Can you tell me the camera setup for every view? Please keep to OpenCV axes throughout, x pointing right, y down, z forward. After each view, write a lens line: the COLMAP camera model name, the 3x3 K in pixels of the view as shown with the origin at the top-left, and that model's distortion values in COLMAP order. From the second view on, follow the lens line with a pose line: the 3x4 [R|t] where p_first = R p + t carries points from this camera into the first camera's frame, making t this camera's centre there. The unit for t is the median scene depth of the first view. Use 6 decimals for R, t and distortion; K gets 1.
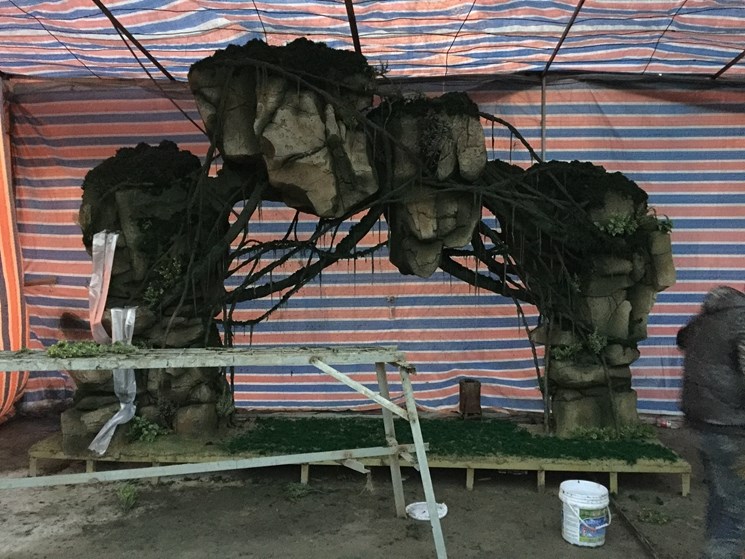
lens RADIAL K [[637.1, 0, 372.3], [0, 637.1, 293.7], [0, 0, 1]] dist [0.010574, 0.005561]
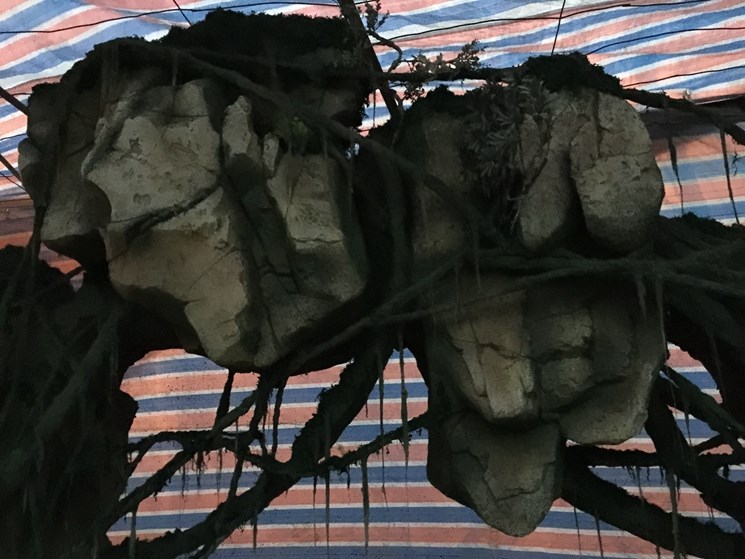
lens RADIAL K [[637.1, 0, 372.3], [0, 637.1, 293.7], [0, 0, 1]] dist [0.010574, 0.005561]
pose [[0.967998, -0.070631, -0.240813, 0.105200], [-0.008848, 0.949375, -0.314020, -0.041541], [0.250802, 0.306101, 0.918368, 0.656697]]
